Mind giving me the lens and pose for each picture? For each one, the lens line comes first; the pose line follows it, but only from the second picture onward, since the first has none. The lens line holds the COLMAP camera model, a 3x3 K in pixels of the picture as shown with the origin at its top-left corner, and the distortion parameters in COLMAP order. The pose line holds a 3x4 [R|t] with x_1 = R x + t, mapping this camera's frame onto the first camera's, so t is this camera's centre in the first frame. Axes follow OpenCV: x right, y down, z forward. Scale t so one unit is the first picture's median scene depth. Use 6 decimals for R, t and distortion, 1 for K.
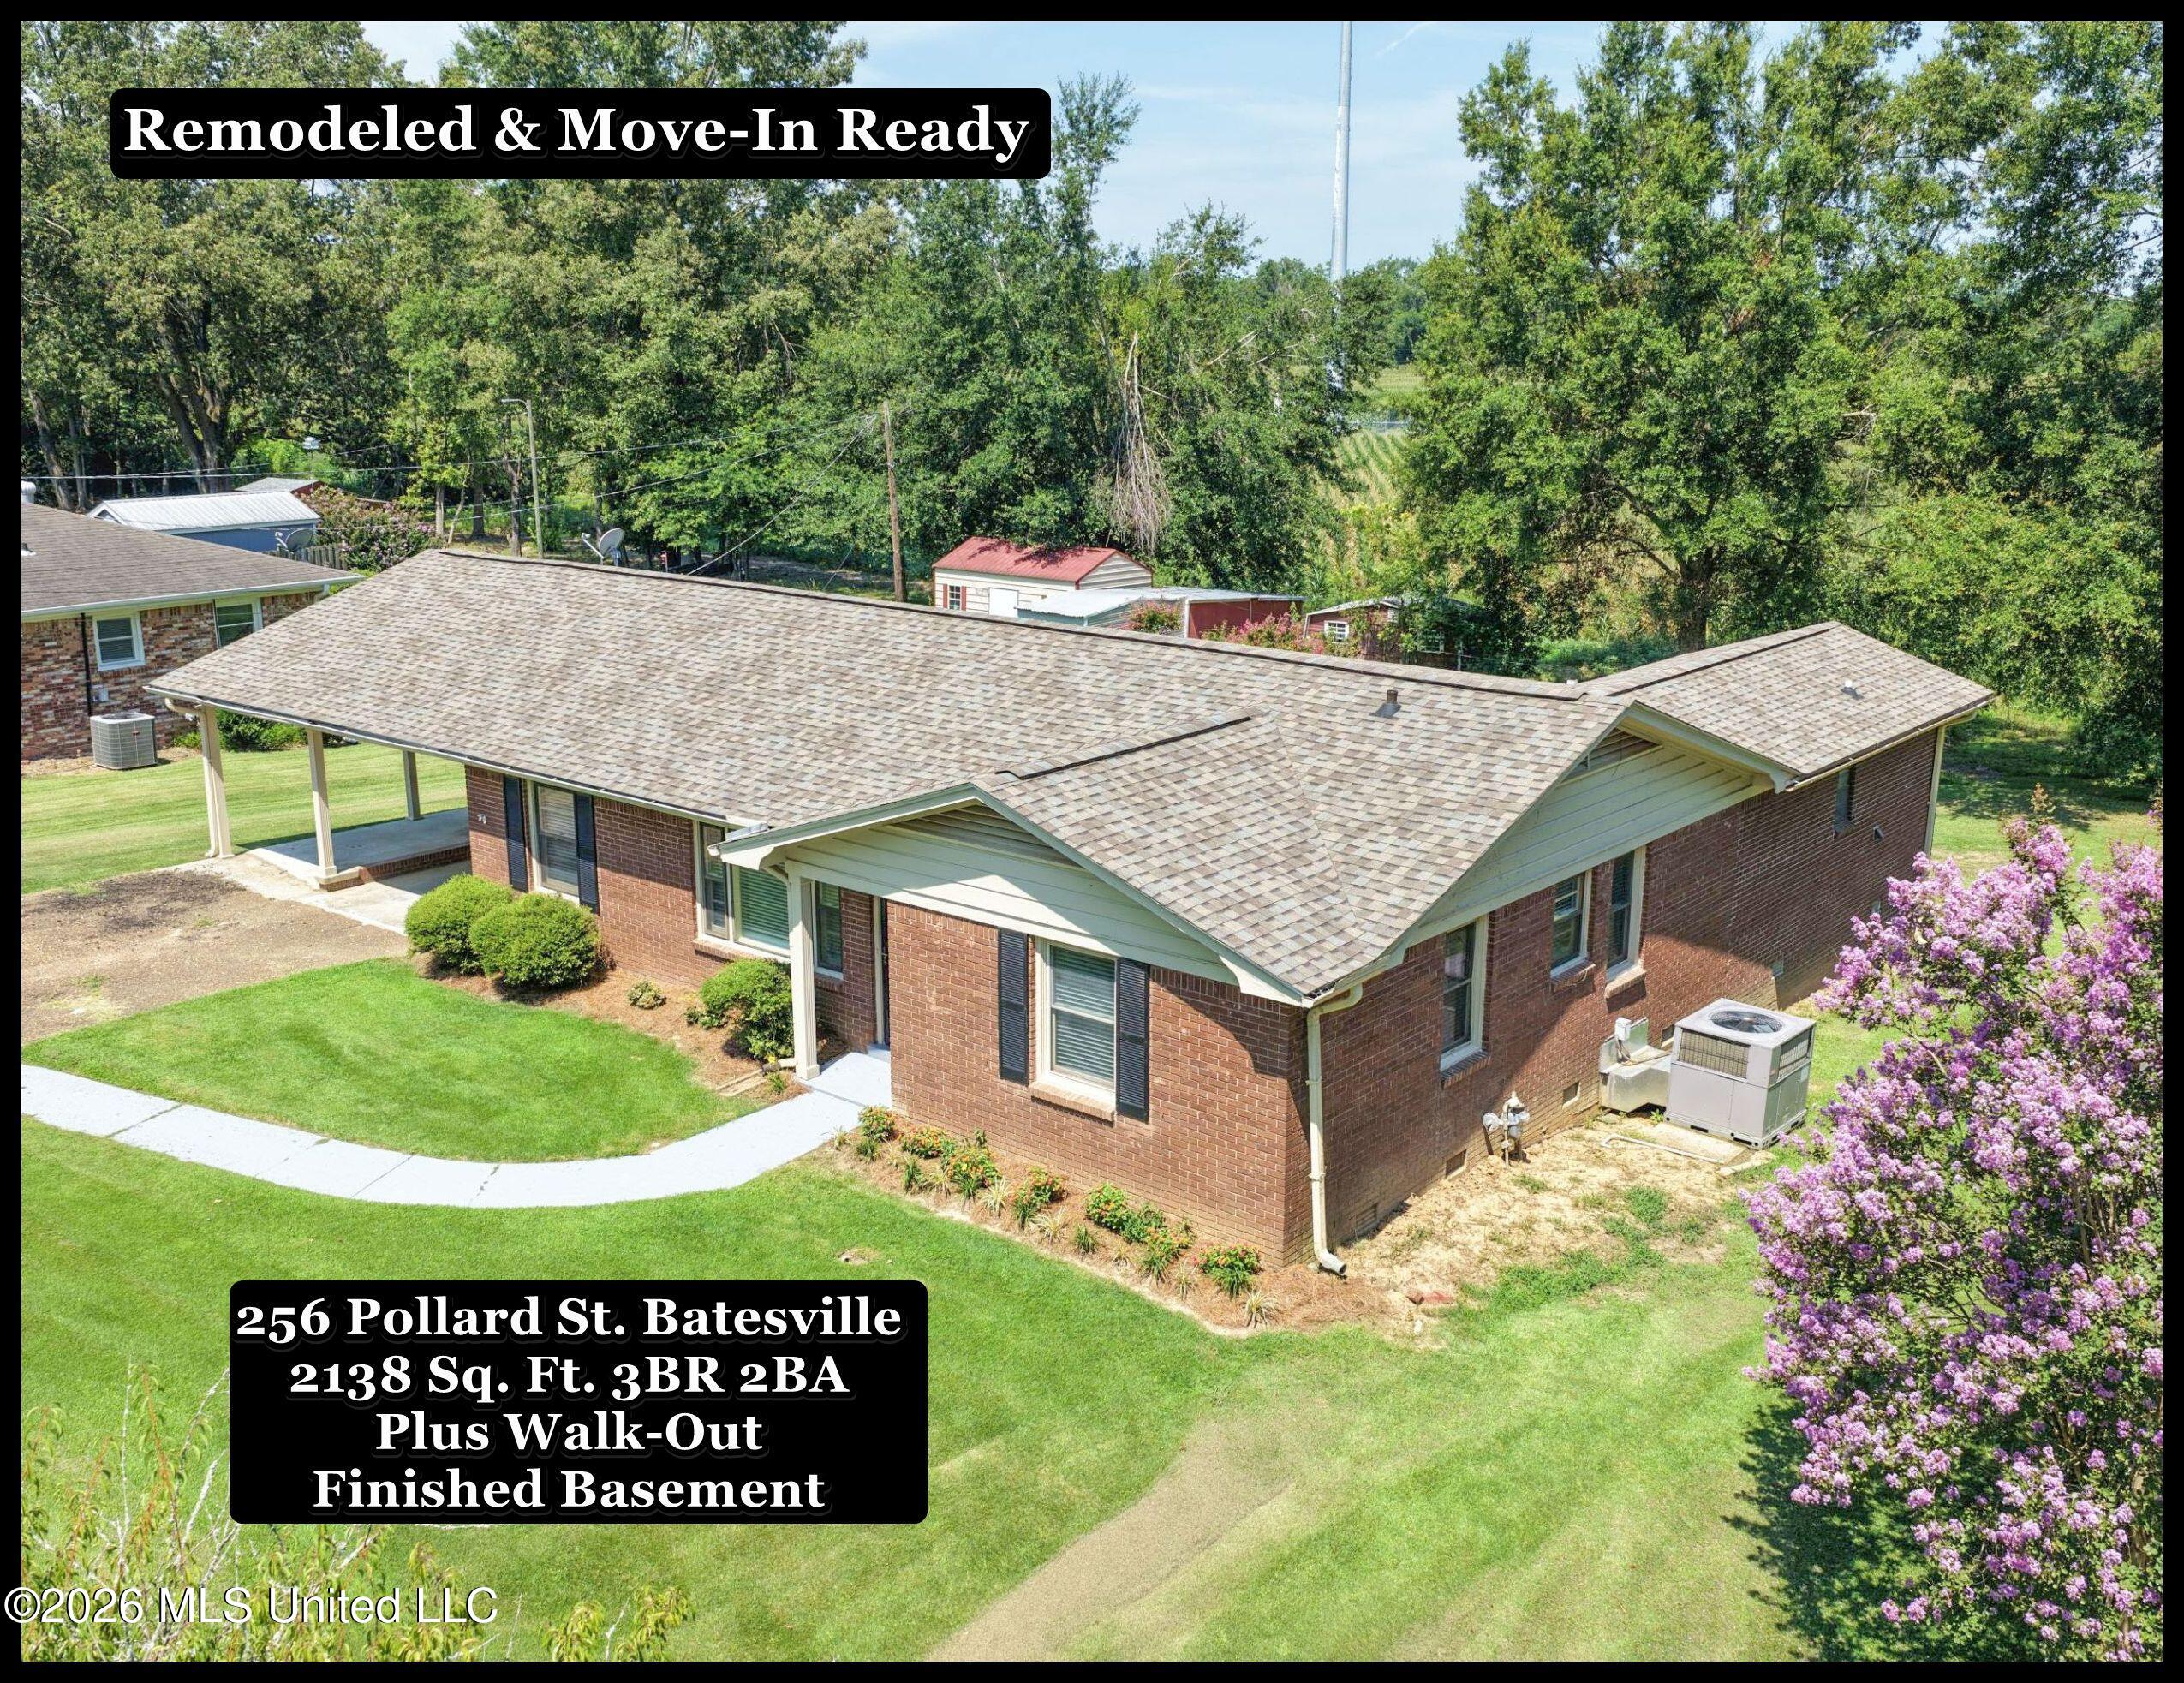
lens RADIAL K [[2027.1, 0, 1115.3], [0, 2027.1, 842.9], [0, 0, 1]] dist [-0.013323, 0.035781]
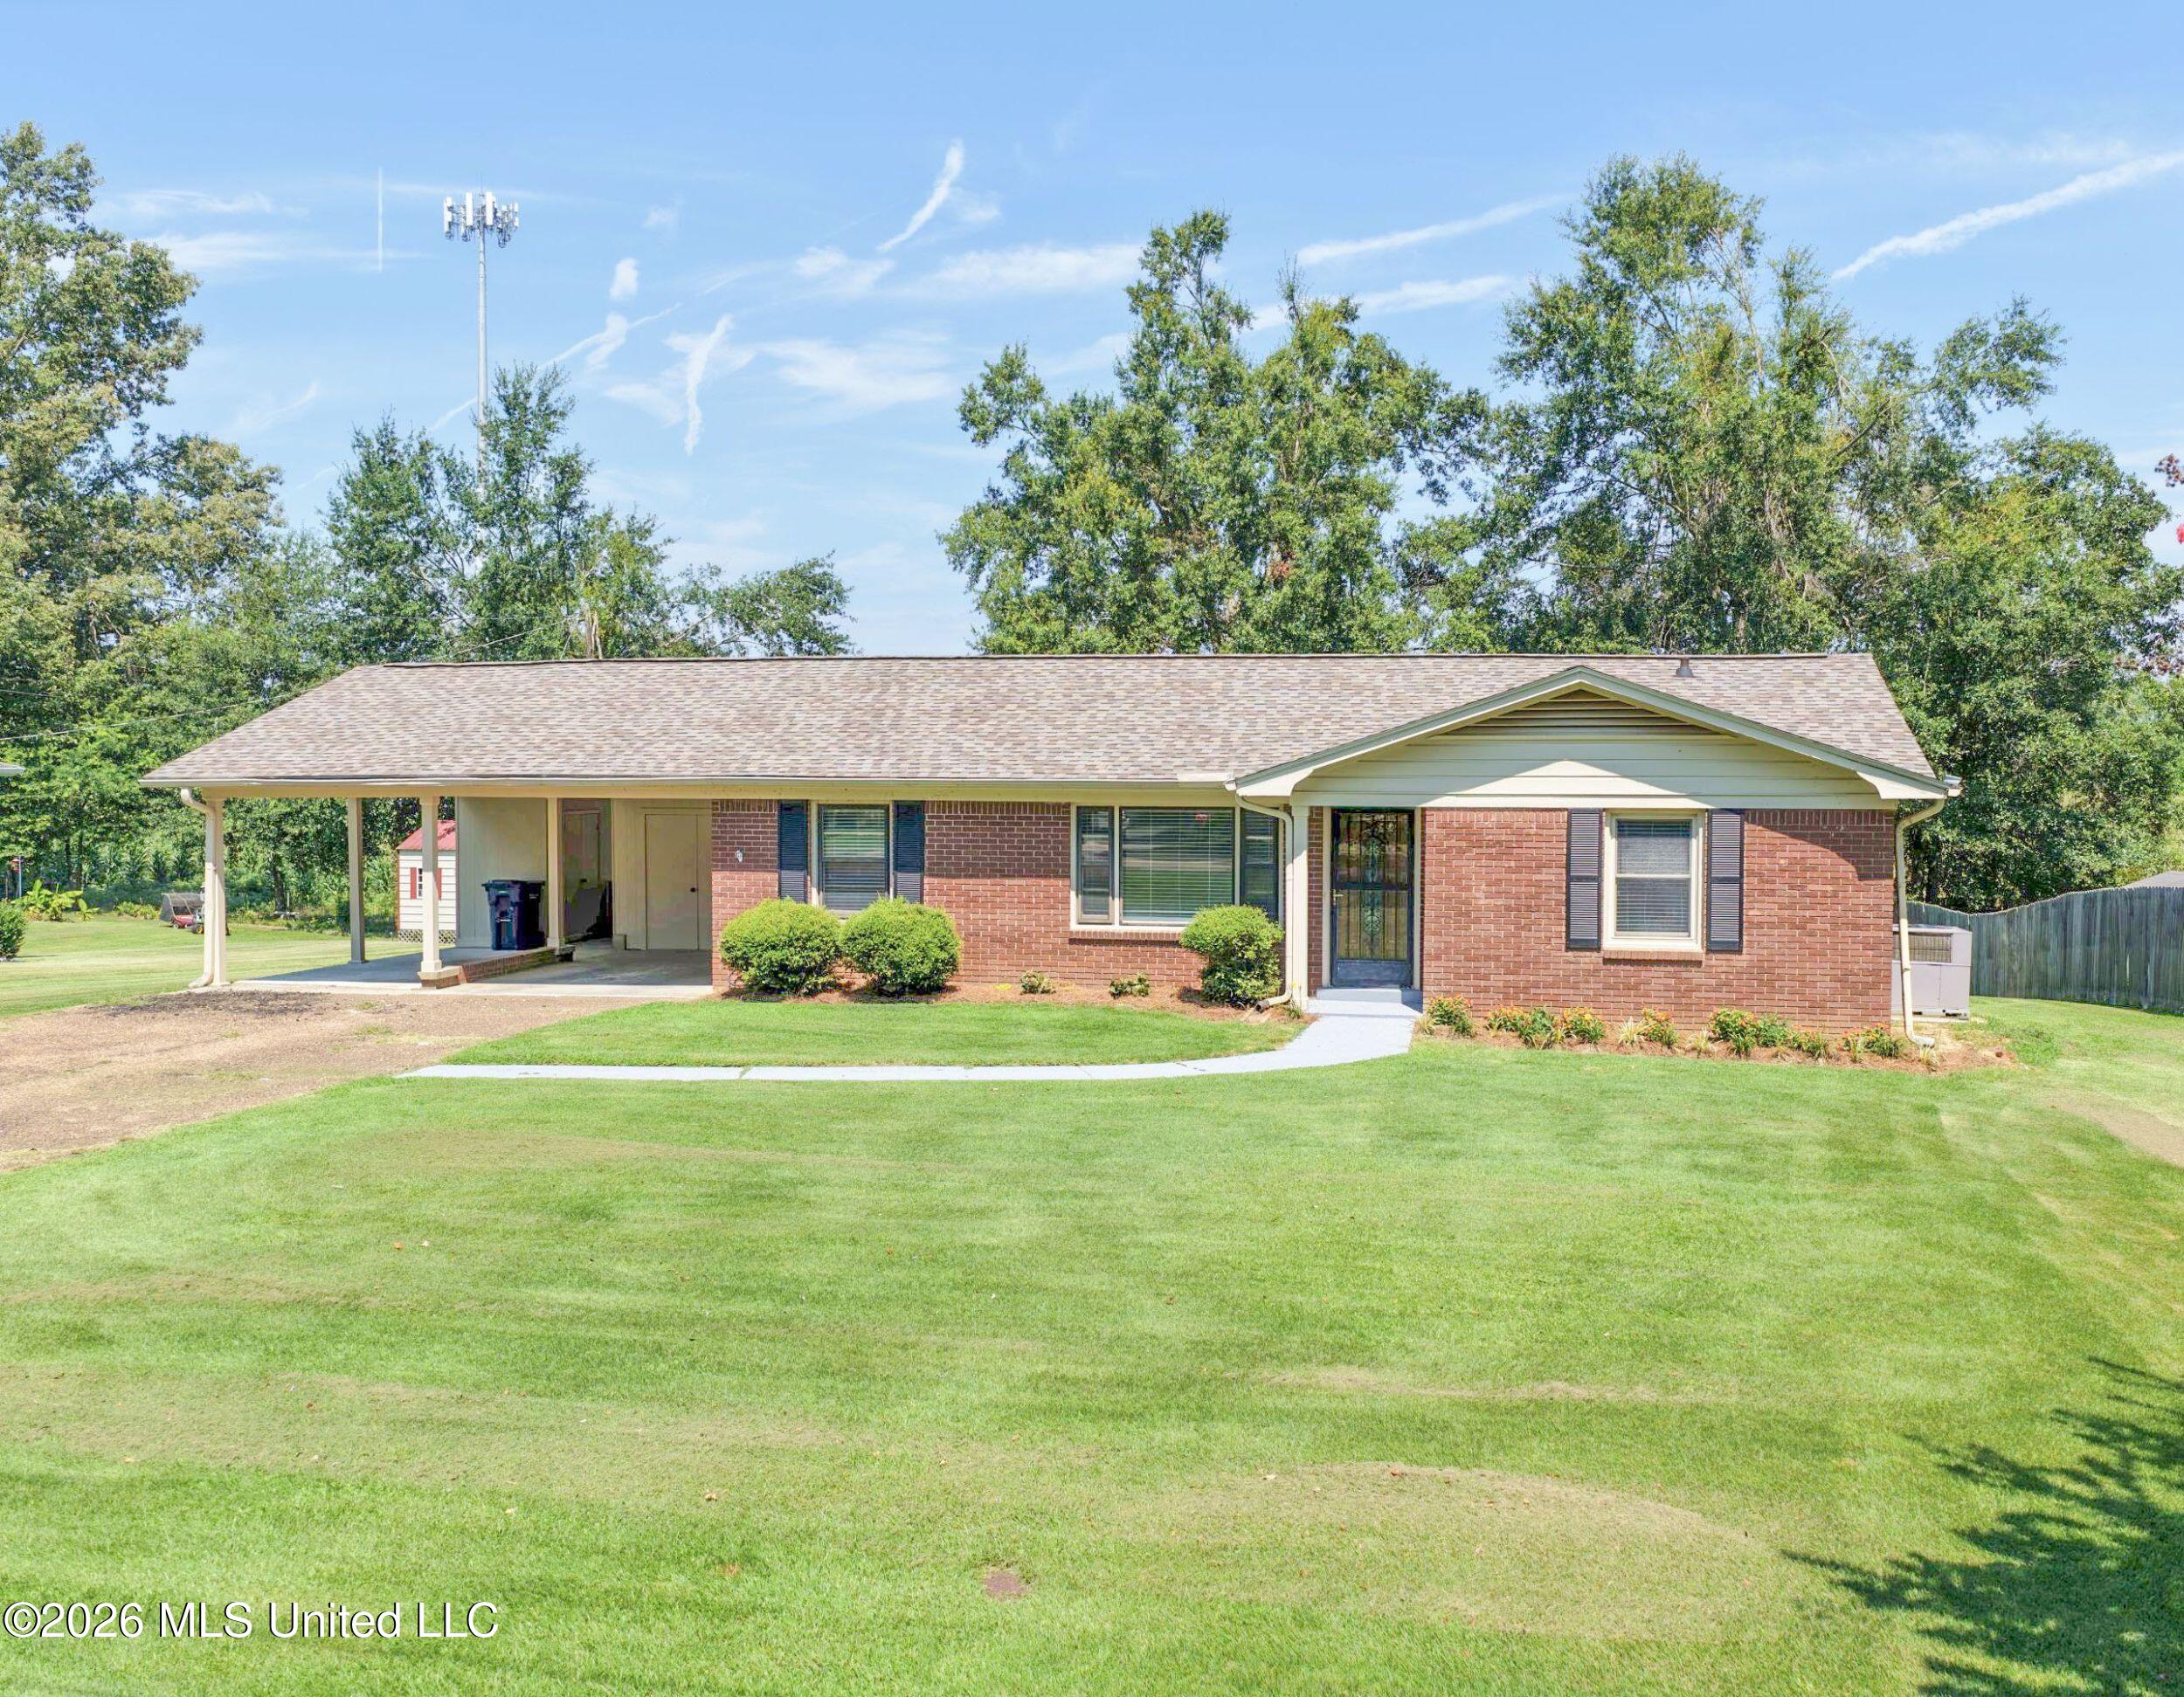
lens RADIAL K [[2113.5, 0, 1092.0], [0, 2113.5, 848.5], [0, 0, 1]] dist [-0.014500, -0.002471]
pose [[0.891511, -0.021180, 0.452504, -0.399949], [0.114632, 0.976943, -0.180118, 0.118563], [-0.438256, 0.212448, 0.873383, 0.047064]]
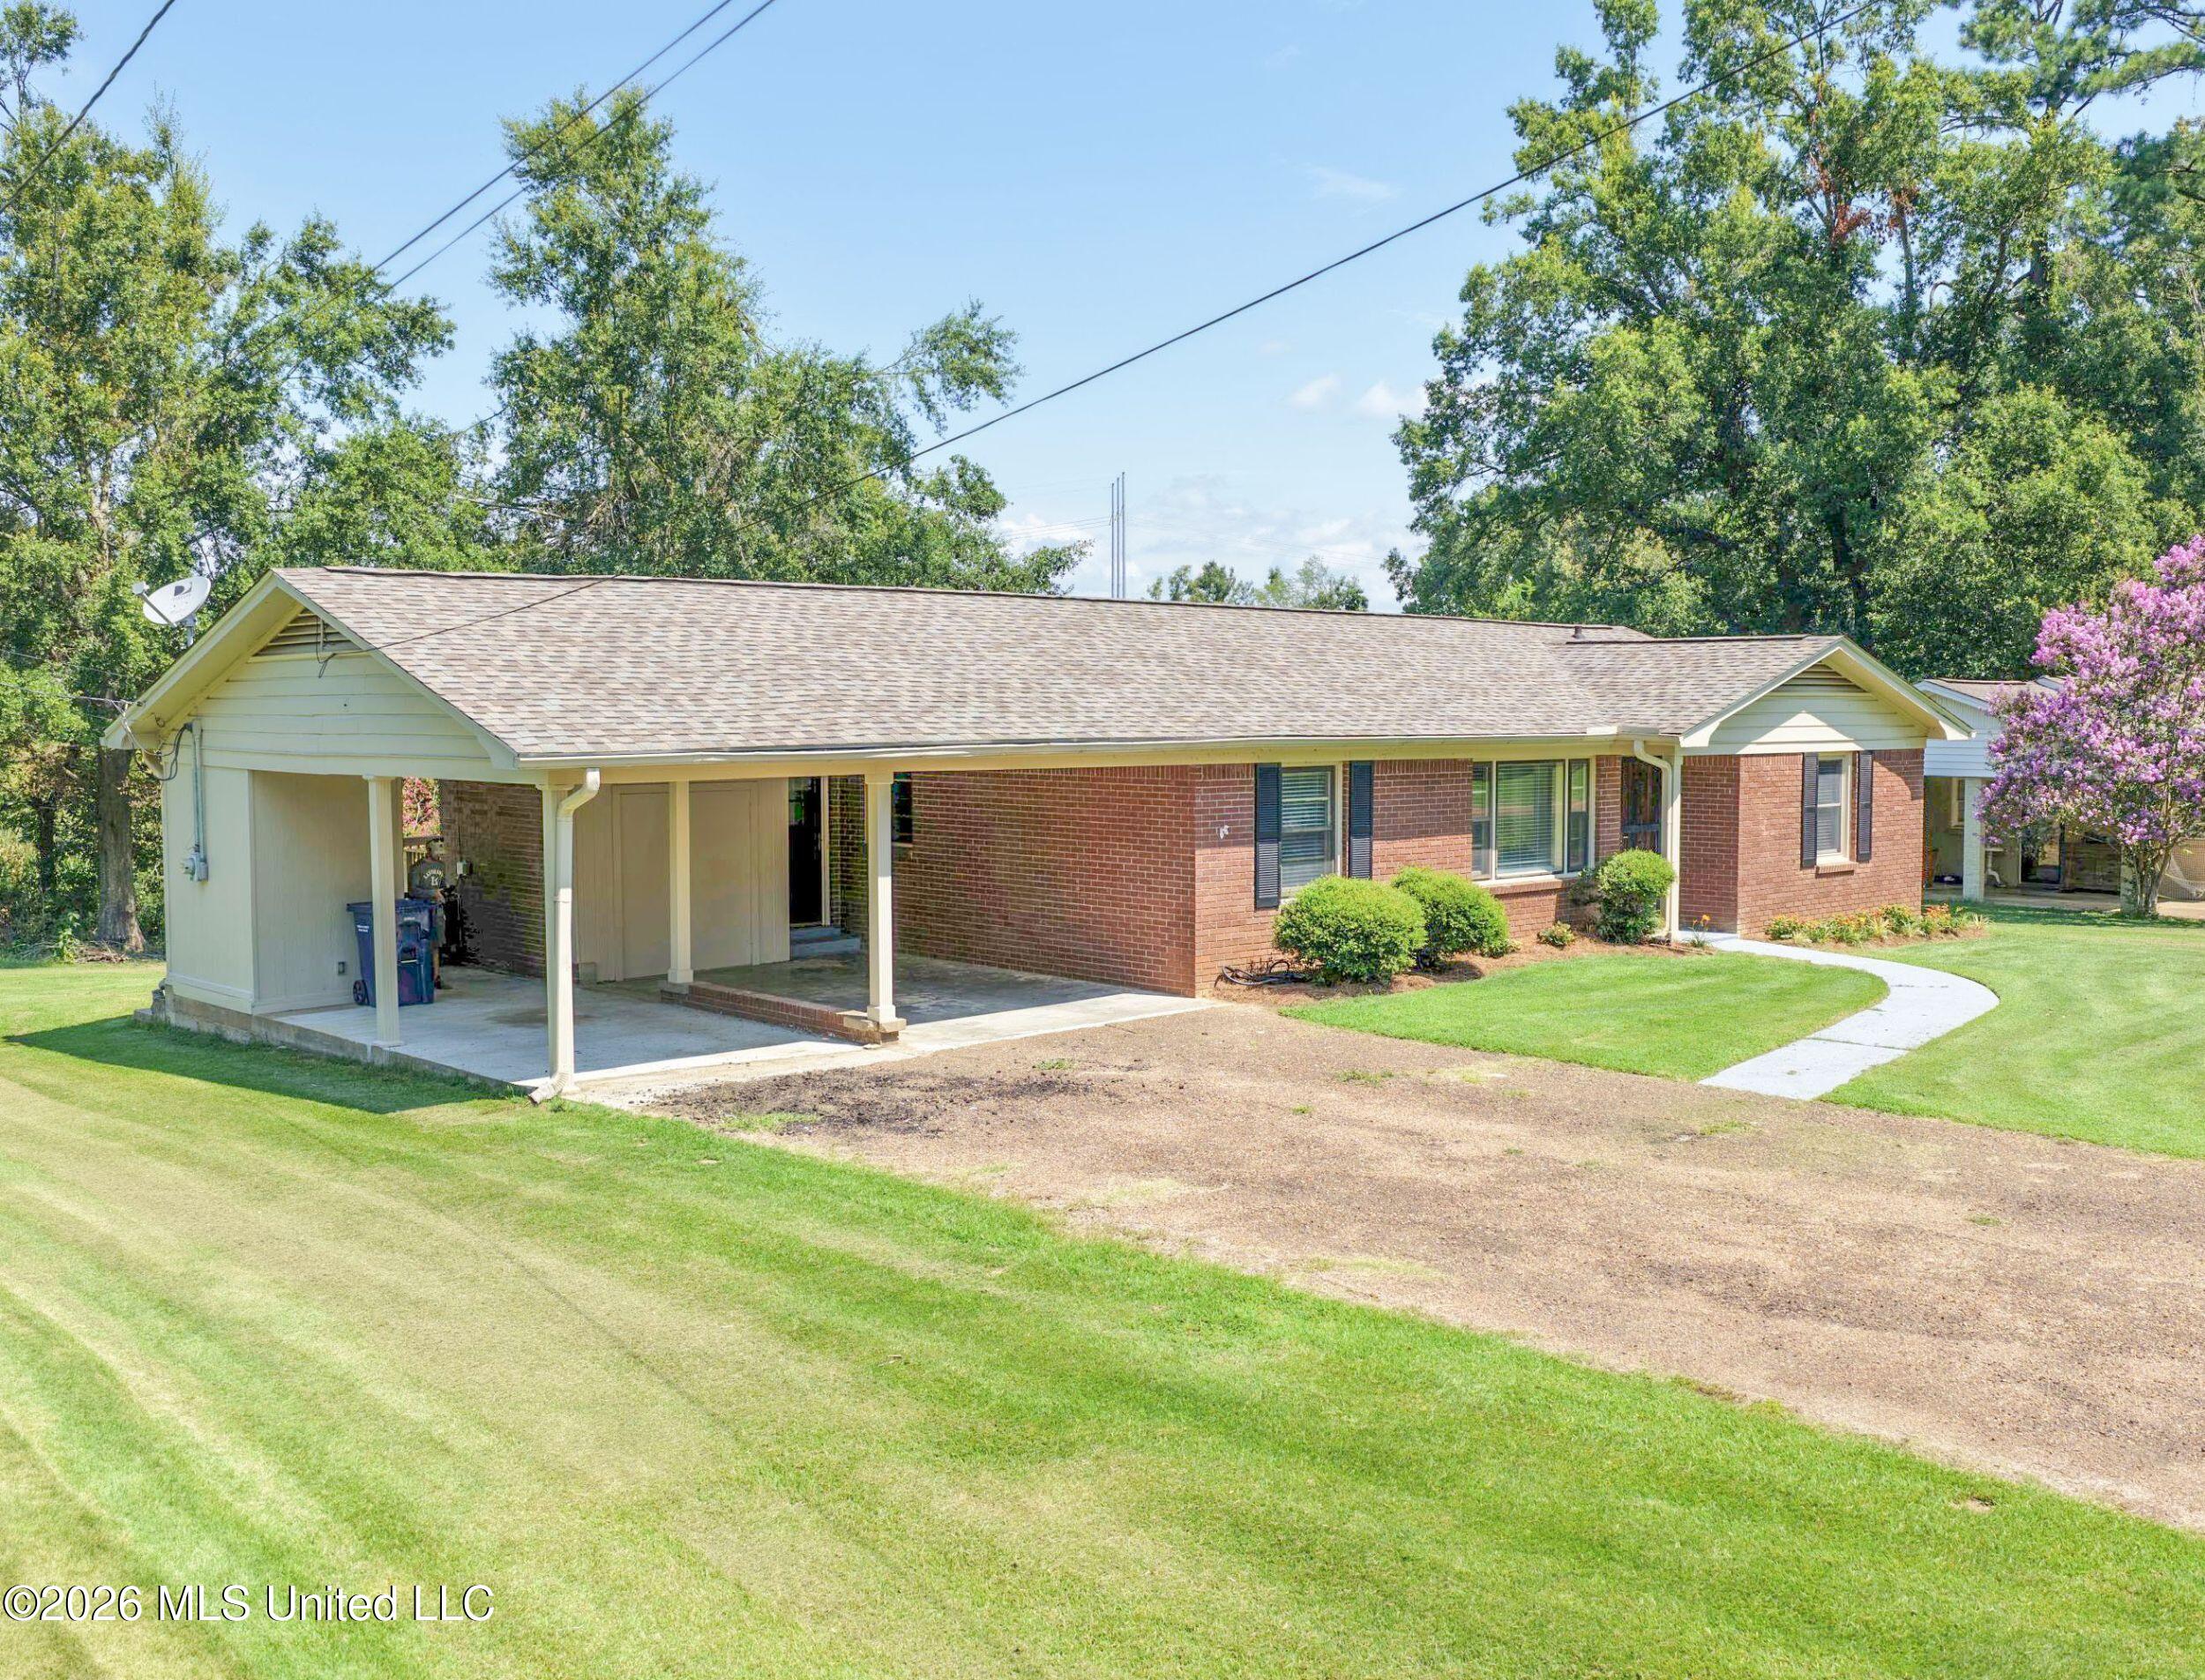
lens RADIAL K [[2088.5, 0, 1146.5], [0, 2088.5, 837.1], [0, 0, 1]] dist [-0.006612, 0.014427]
pose [[0.133747, -0.064798, 0.988895, -0.735575], [0.249502, 0.967919, 0.029678, -0.026953], [-0.959094, 0.242762, 0.145624, 0.599117]]
